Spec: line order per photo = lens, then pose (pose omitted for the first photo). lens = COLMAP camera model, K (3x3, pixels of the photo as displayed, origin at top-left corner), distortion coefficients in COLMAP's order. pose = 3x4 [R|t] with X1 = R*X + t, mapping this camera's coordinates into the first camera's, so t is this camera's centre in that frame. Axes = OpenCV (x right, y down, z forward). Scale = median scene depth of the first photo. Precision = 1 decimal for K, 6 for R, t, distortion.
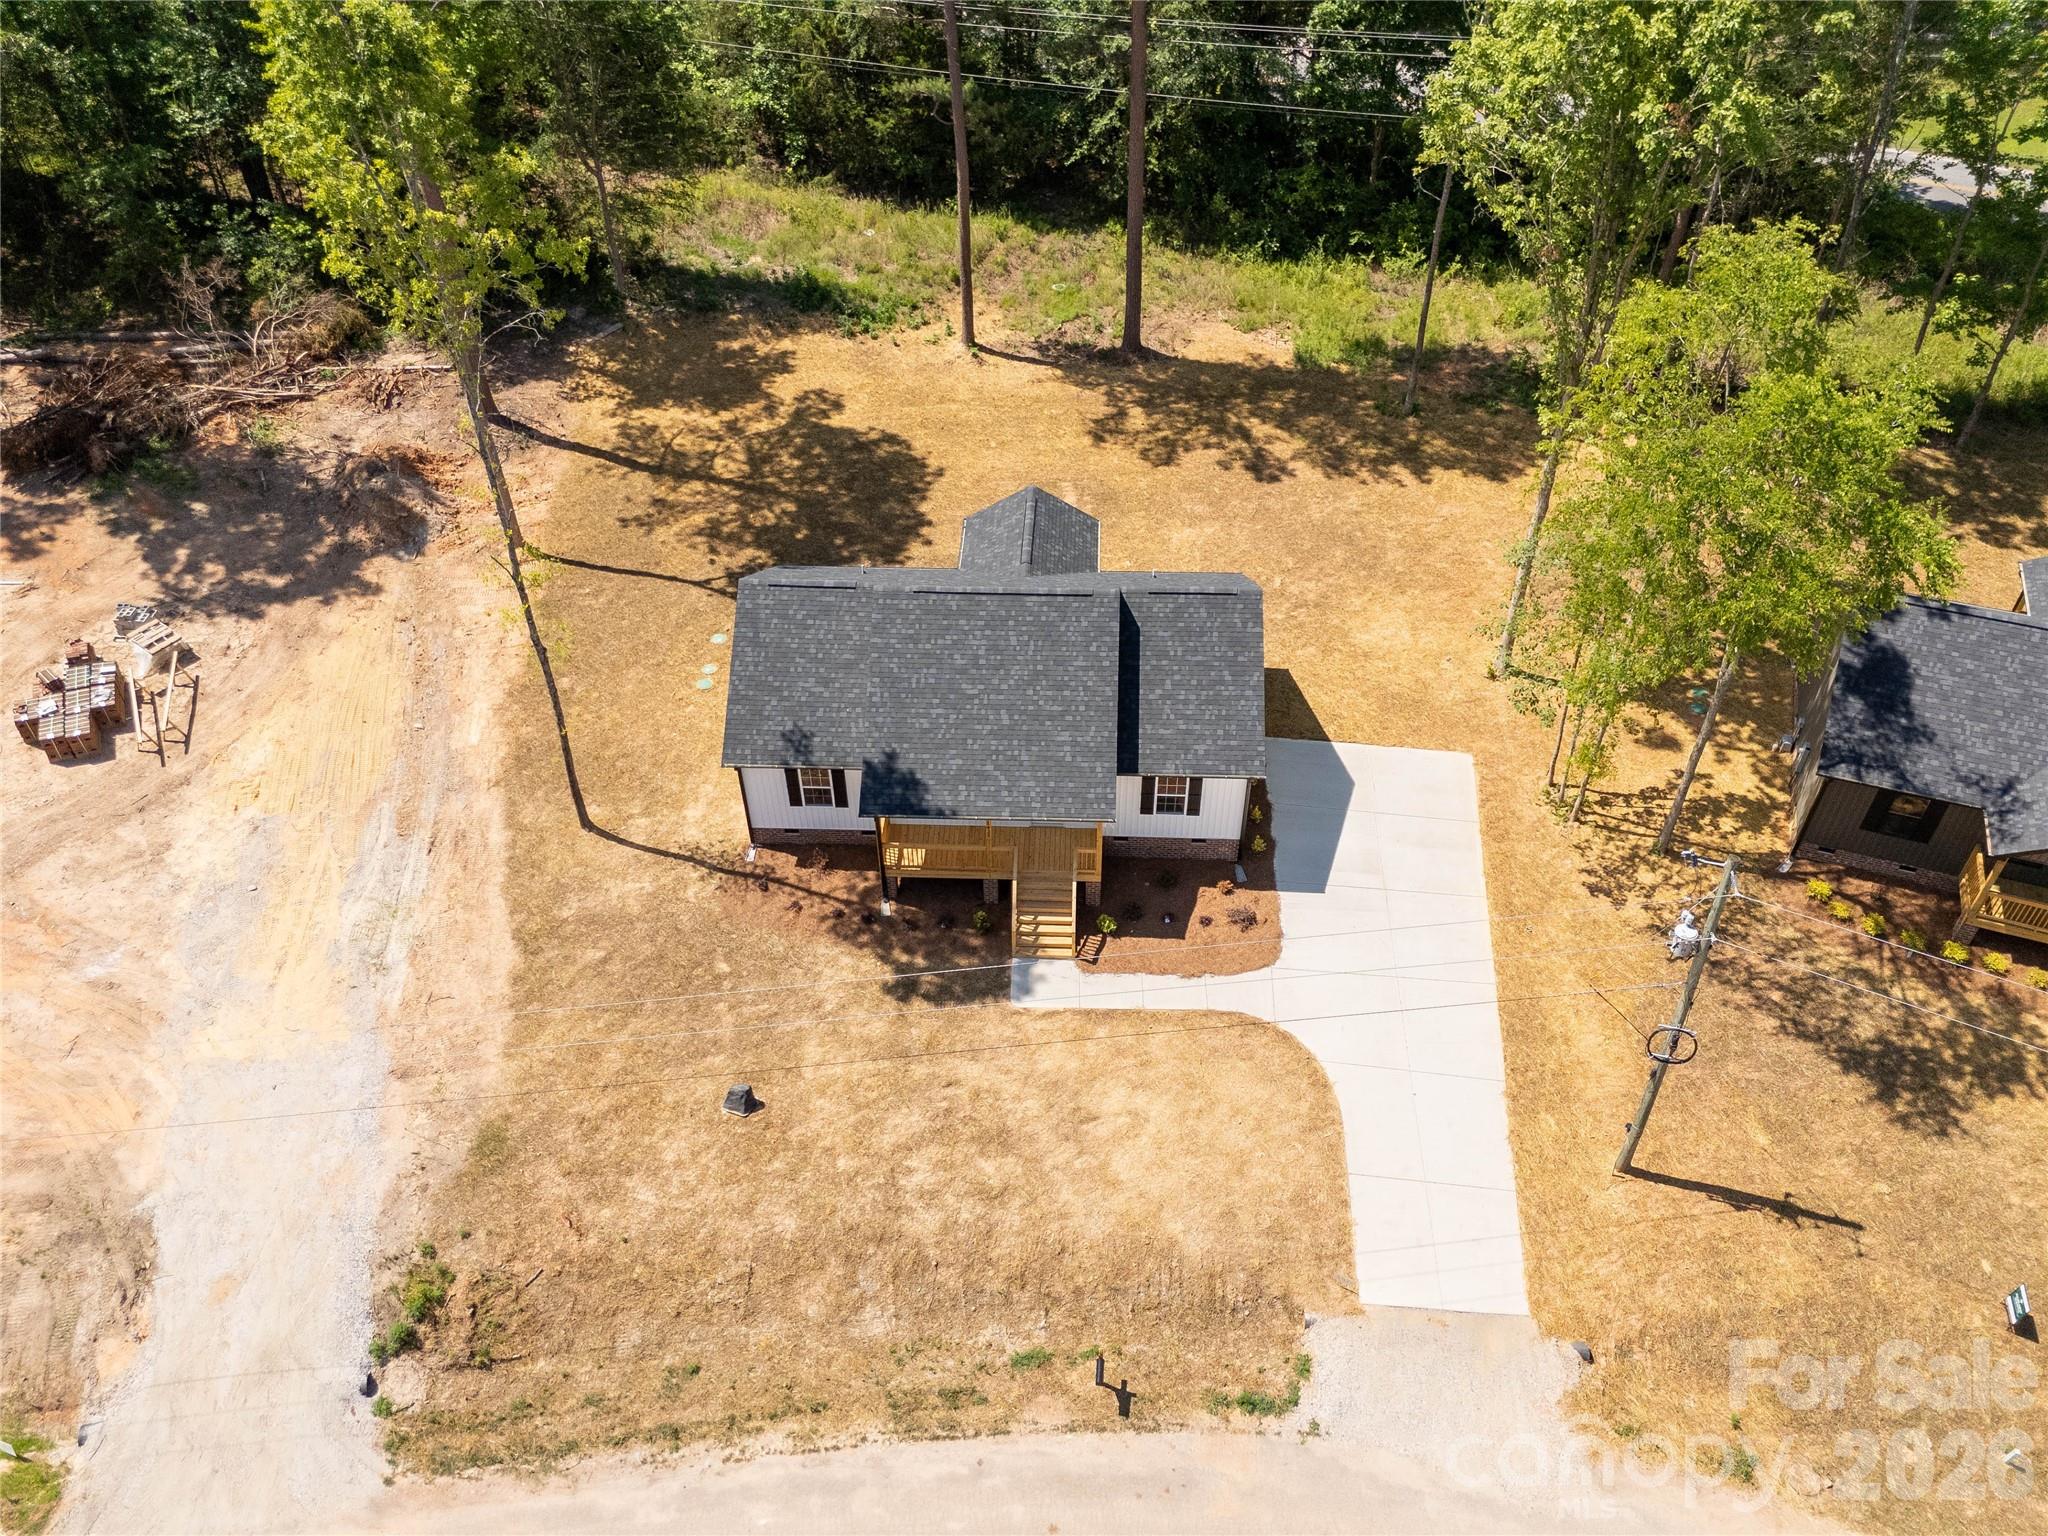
lens RADIAL K [[1491.8, 0, 1020.9], [0, 1491.8, 769.4], [0, 0, 1]] dist [0.071845, -0.064252]
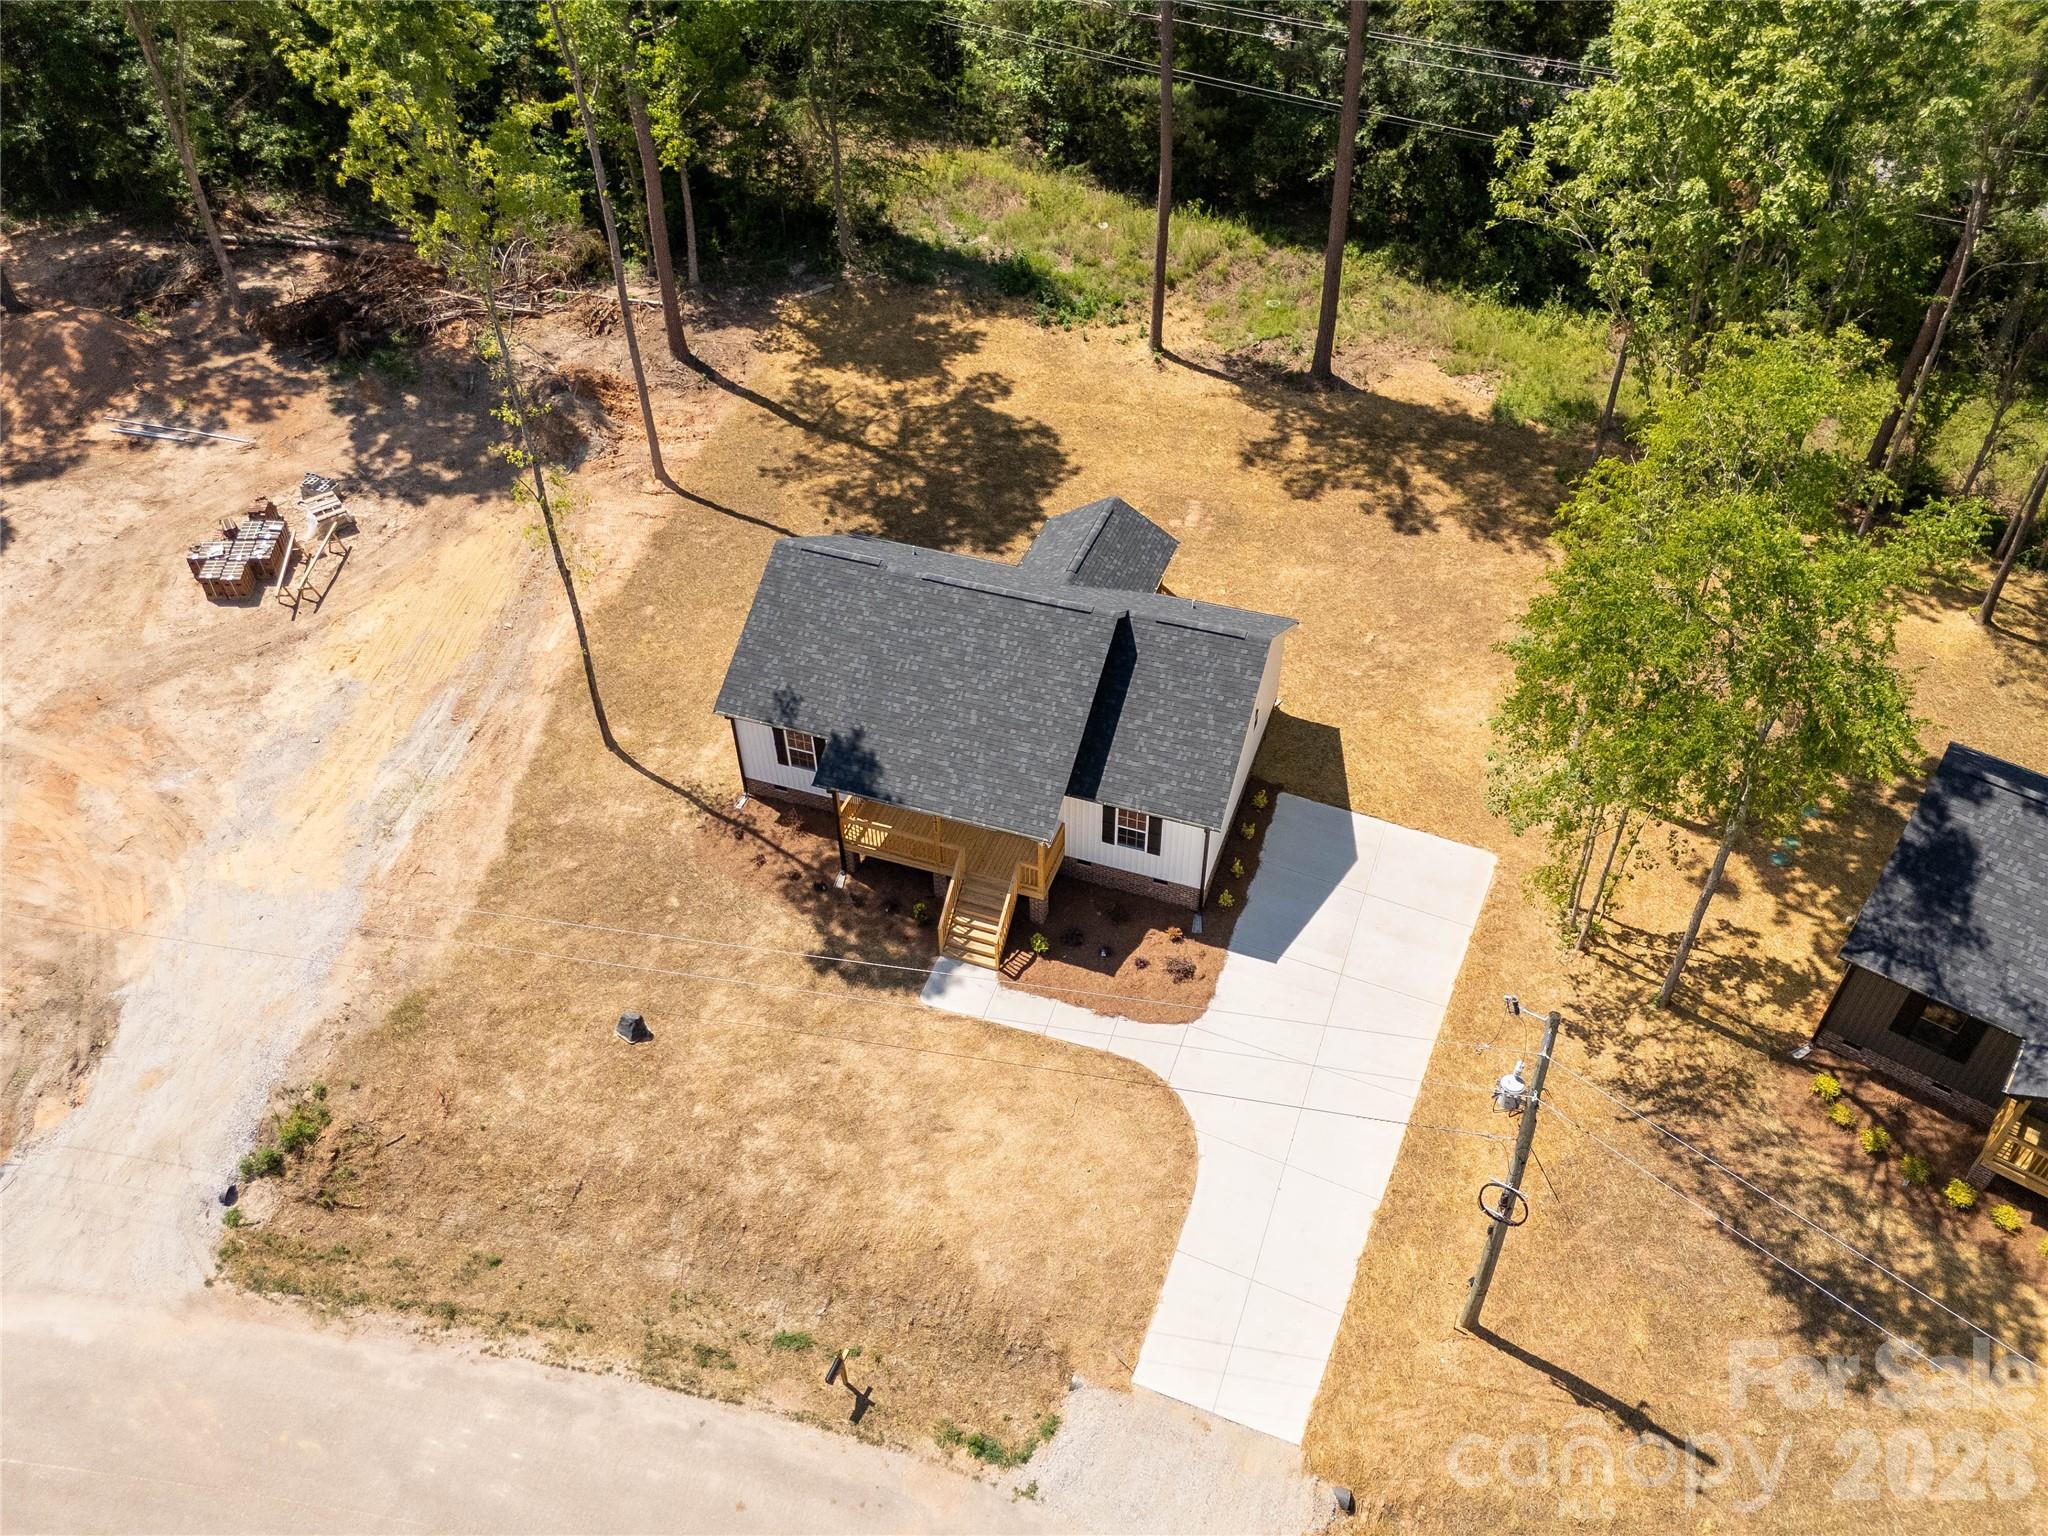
lens RADIAL K [[1491.8, 0, 1024.9], [0, 1491.8, 772.7], [0, 0, 1]] dist [0.071845, -0.064252]
pose [[0.955160, 0.197991, -0.220156, 0.232208], [-0.196599, 0.980071, 0.028445, -0.031517], [0.221400, 0.016113, 0.975050, 0.033943]]
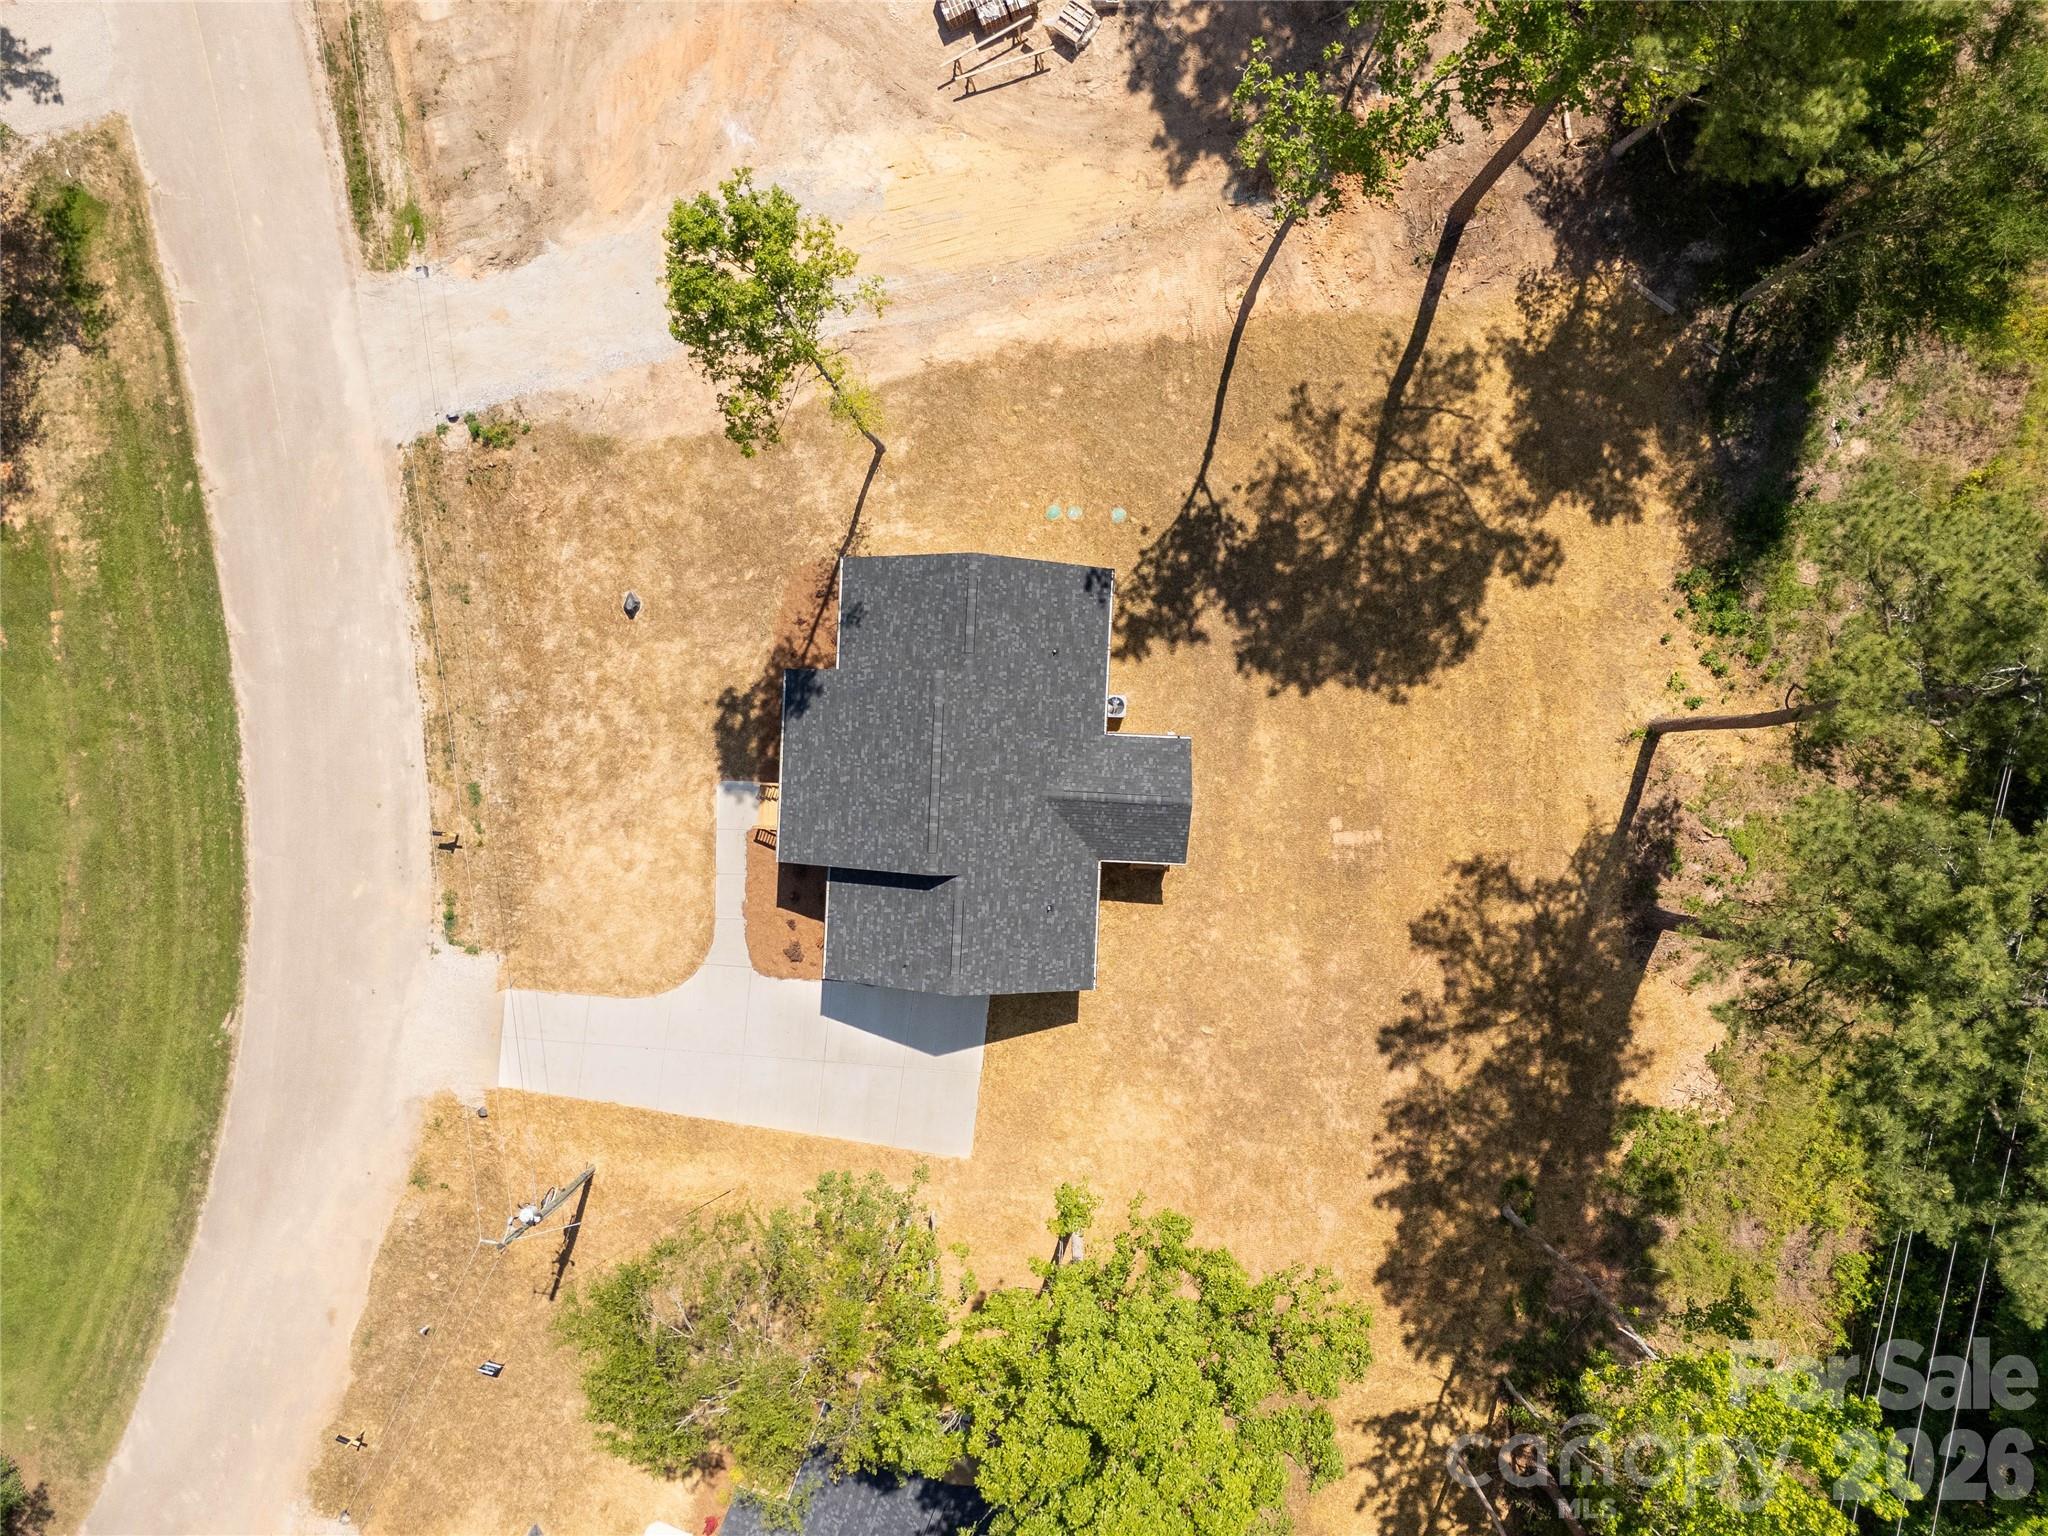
lens RADIAL K [[1491.8, 0, 1021.8], [0, 1491.8, 757.0], [0, 0, 1]] dist [0.071845, -0.064252]
pose [[0.004787, 0.999896, 0.013609, -0.043395], [-0.664881, -0.006982, 0.746917, -1.017122], [0.746934, -0.012624, 0.664778, 0.246008]]
